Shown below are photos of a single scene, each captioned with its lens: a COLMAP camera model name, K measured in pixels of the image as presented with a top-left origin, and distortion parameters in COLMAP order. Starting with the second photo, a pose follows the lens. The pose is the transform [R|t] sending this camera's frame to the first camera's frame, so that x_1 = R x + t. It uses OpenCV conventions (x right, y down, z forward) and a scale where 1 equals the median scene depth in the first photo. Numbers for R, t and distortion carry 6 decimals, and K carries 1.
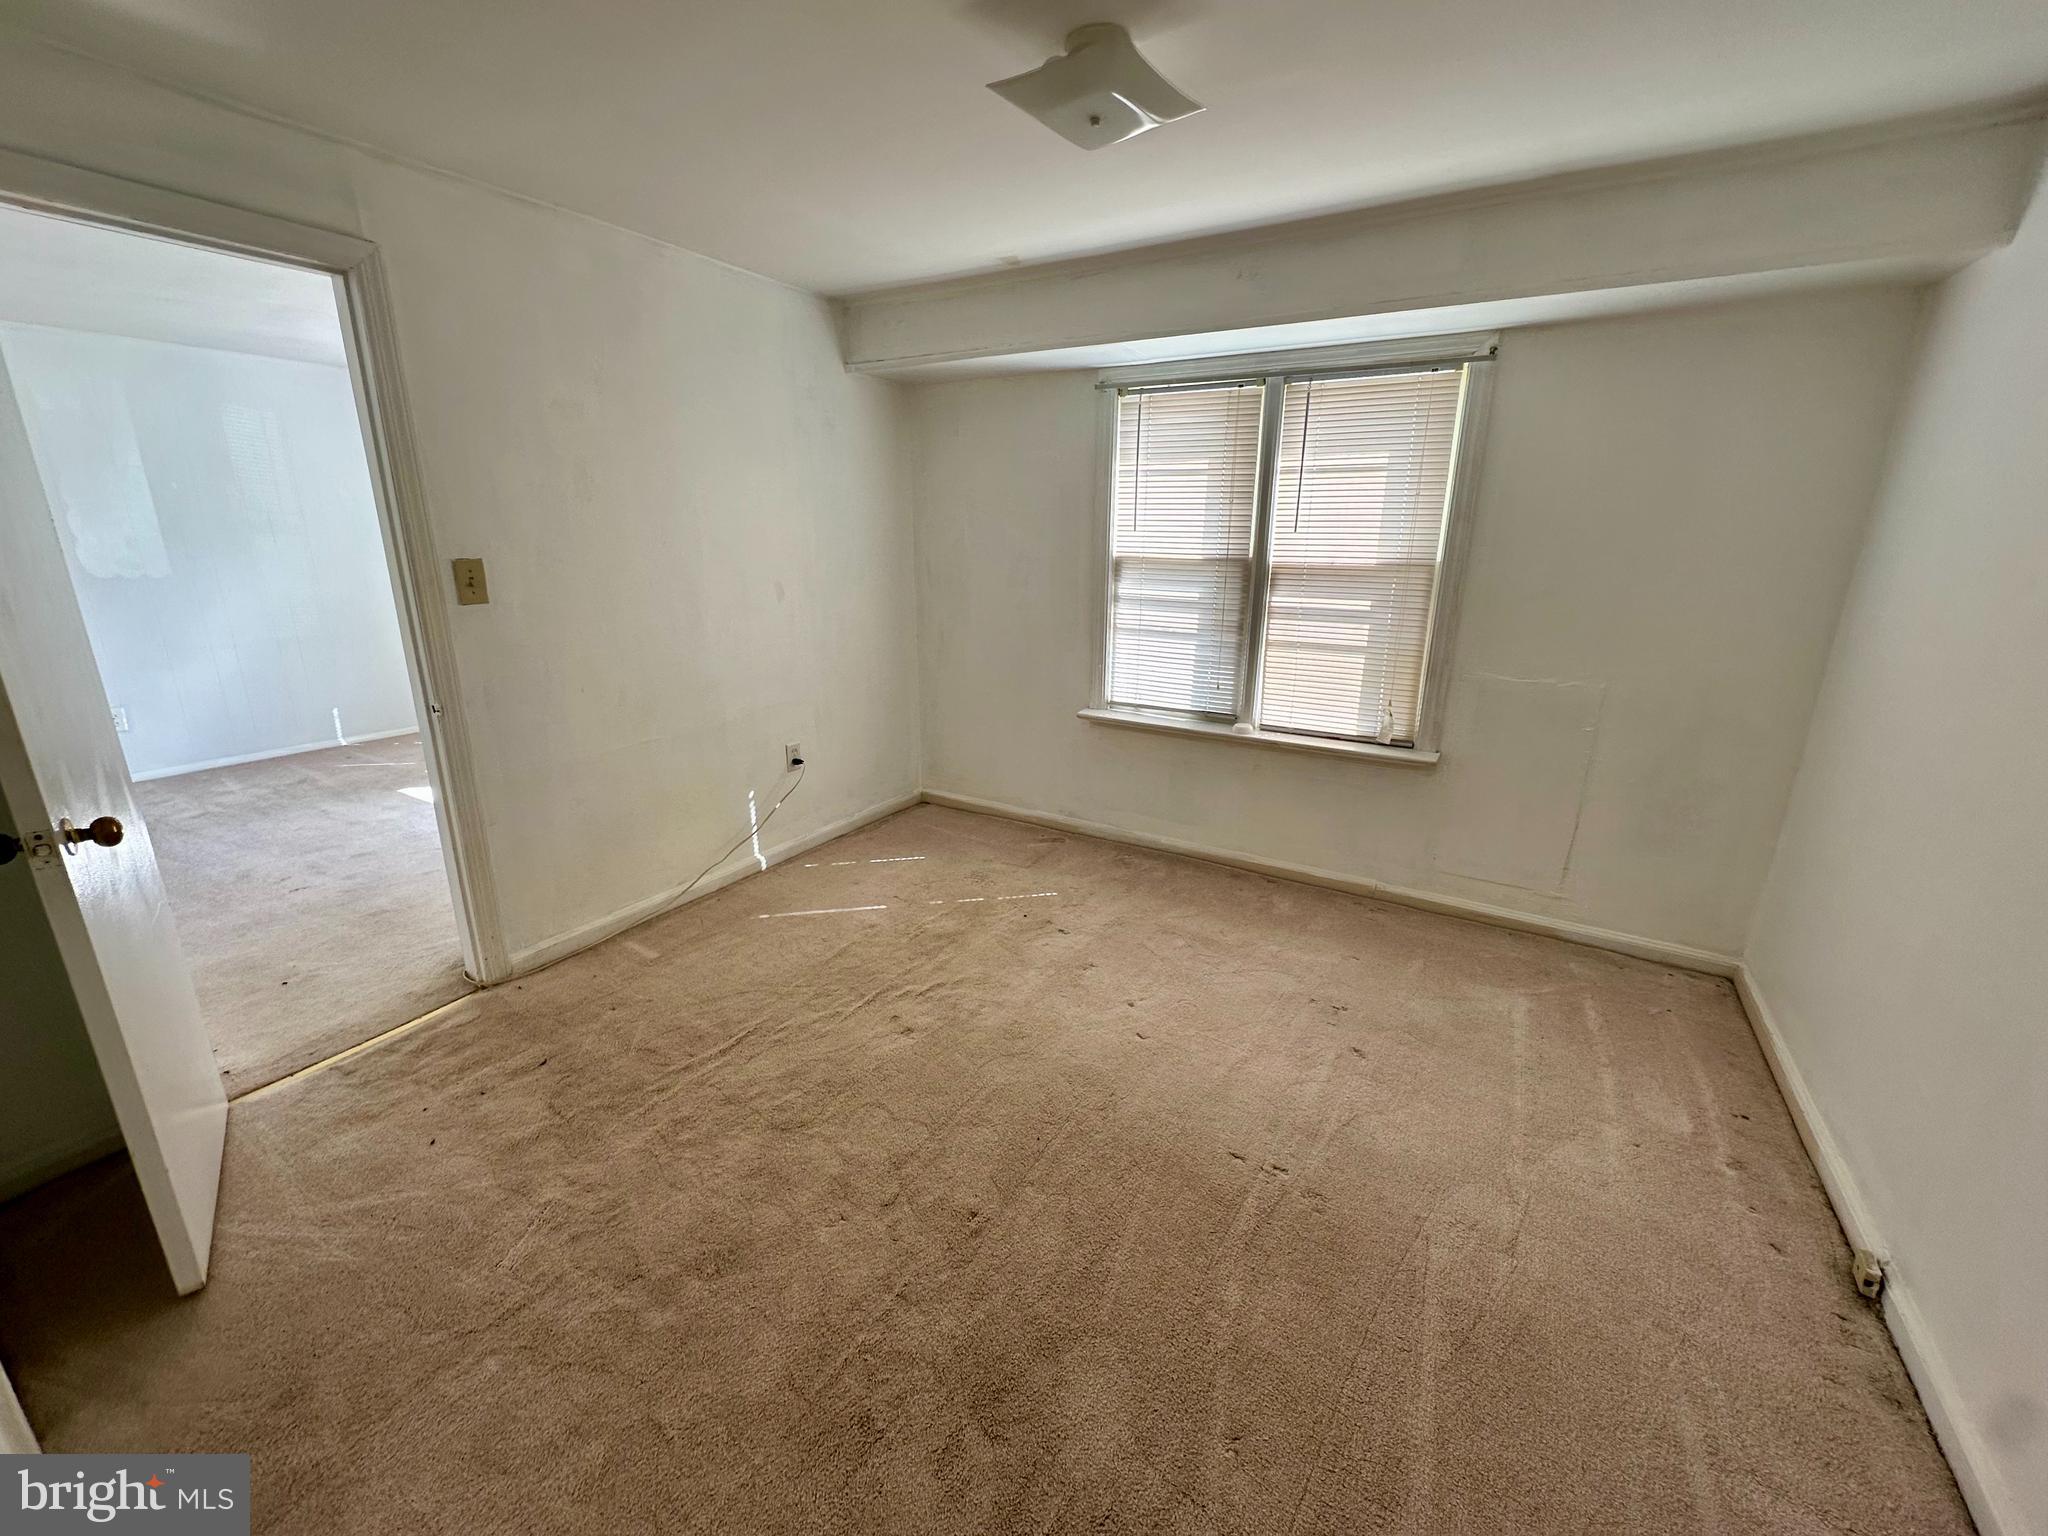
lens RADIAL K [[817.3, 0, 1024.0], [0, 817.3, 768.0], [0, 0, 1]] dist [-0.001461, 0.000085]
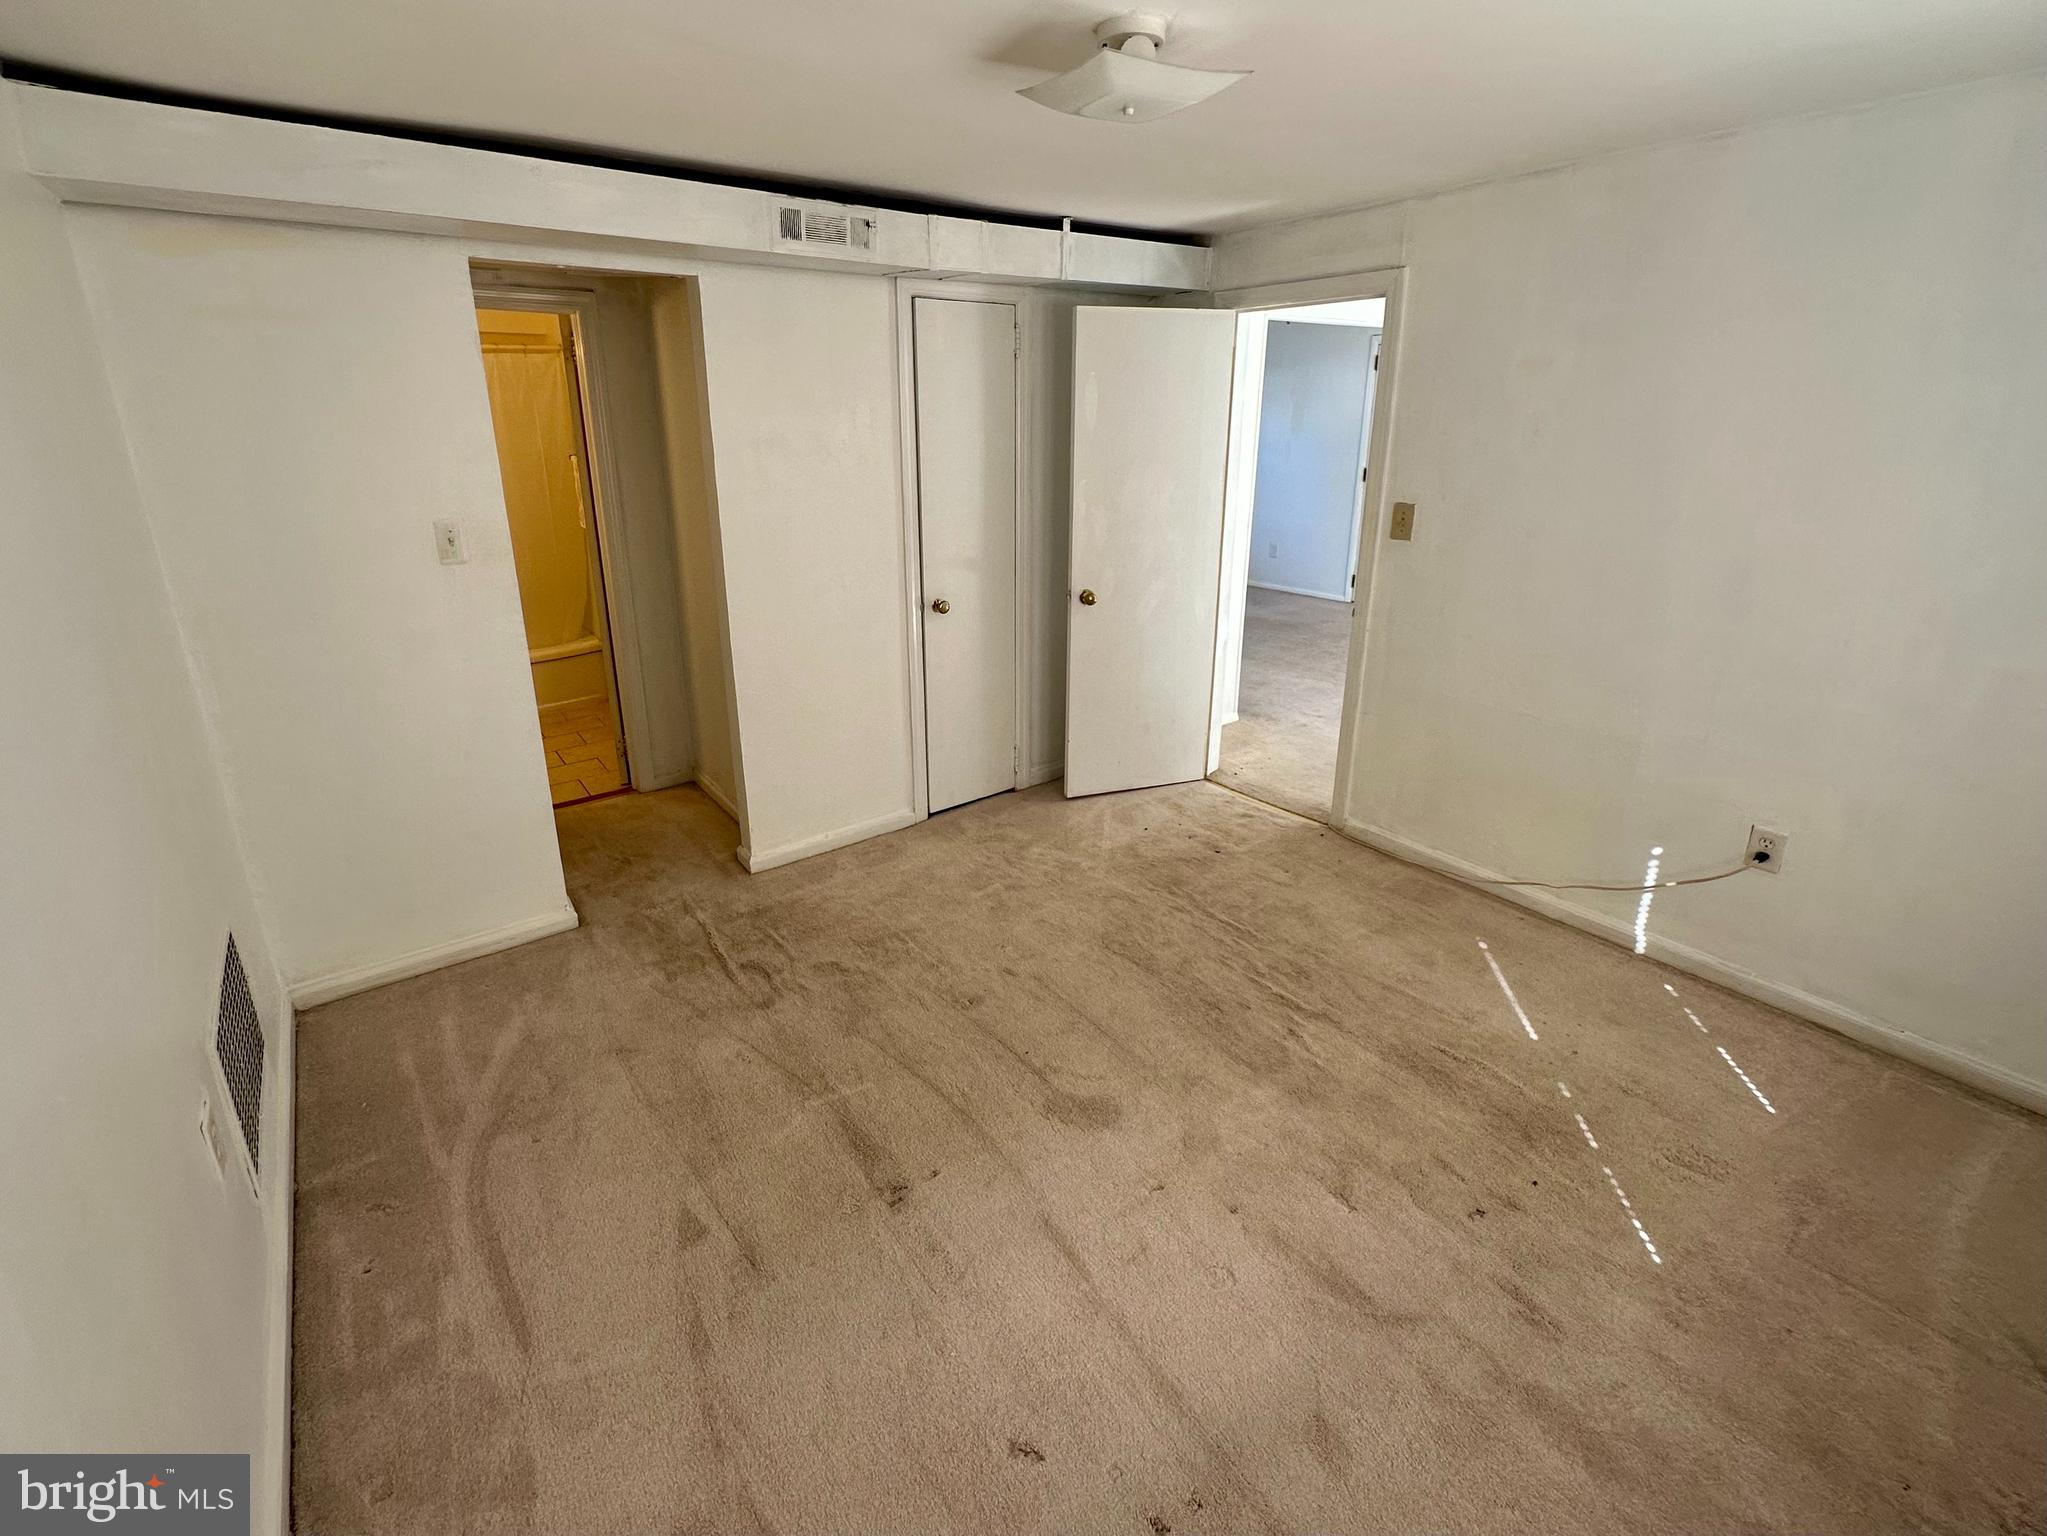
lens RADIAL K [[816.9, 0, 1023.5], [0, 816.9, 768.0], [0, 0, 1]] dist [-0.001461, 0.000085]
pose [[-0.349635, 0.366443, -0.862250, 0.516057], [-0.255752, 0.848050, 0.464114, -0.247950], [0.901302, 0.382793, -0.202789, 0.647343]]
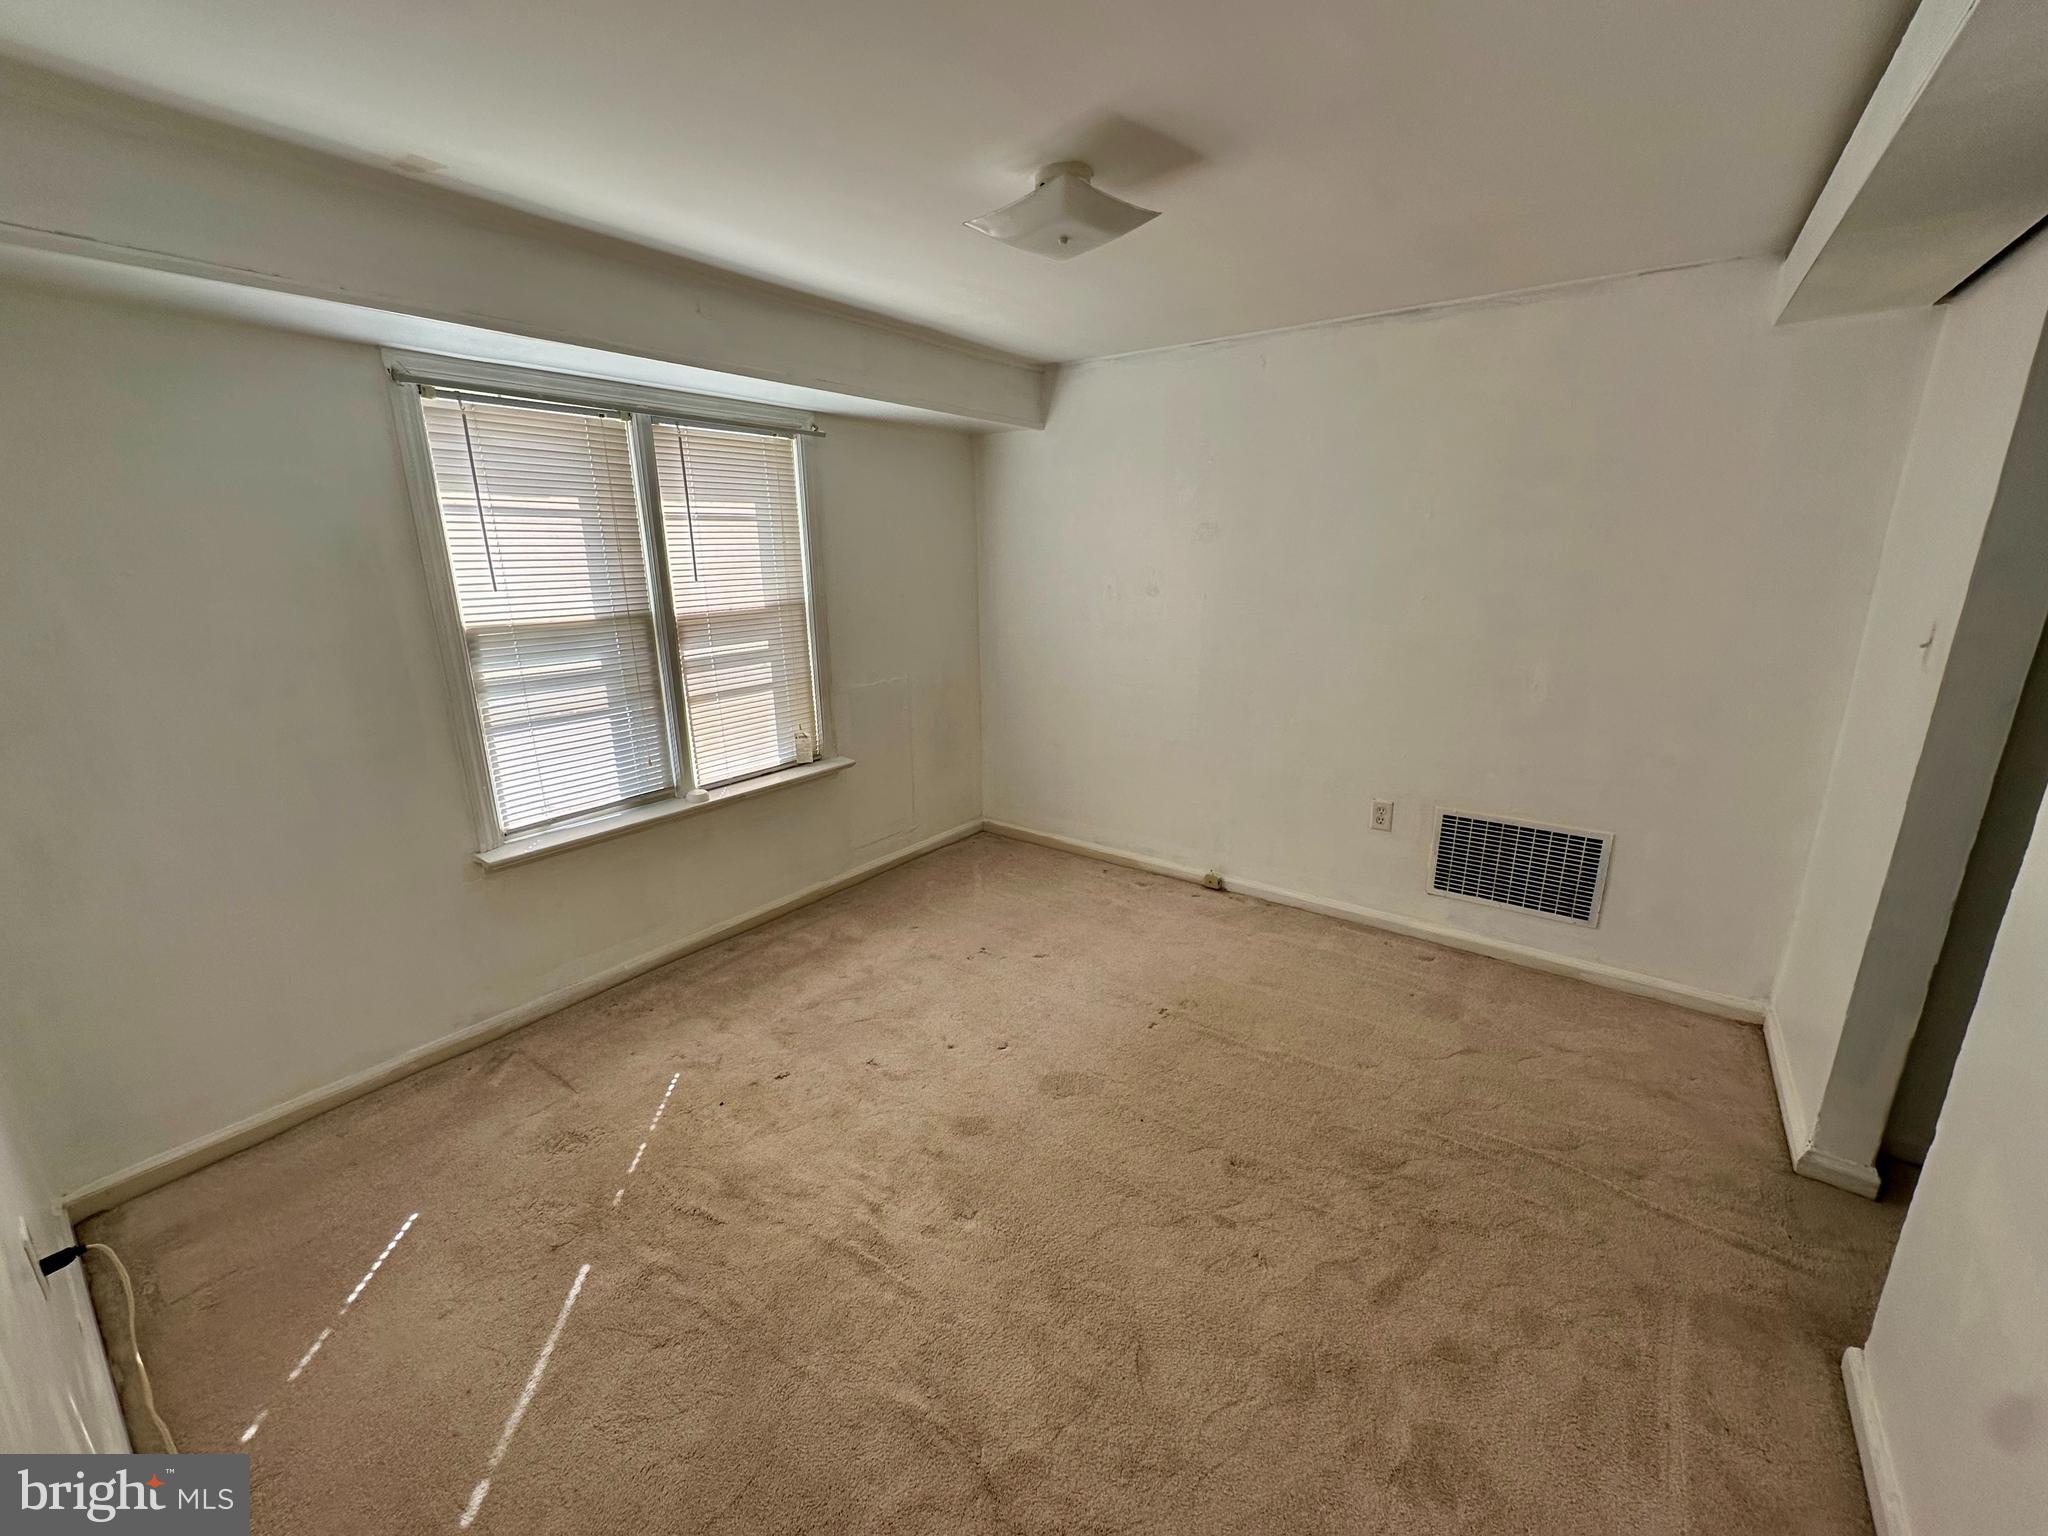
lens RADIAL K [[814.0, 0, 1024.0], [0, 814.0, 768.0], [0, 0, 1]] dist [-0.005284, -0.000128]
pose [[0.097922, -0.270595, 0.957700, -0.574862], [0.292069, 0.927763, 0.232273, -0.187305], [-0.951371, 0.256970, 0.169881, 0.510230]]
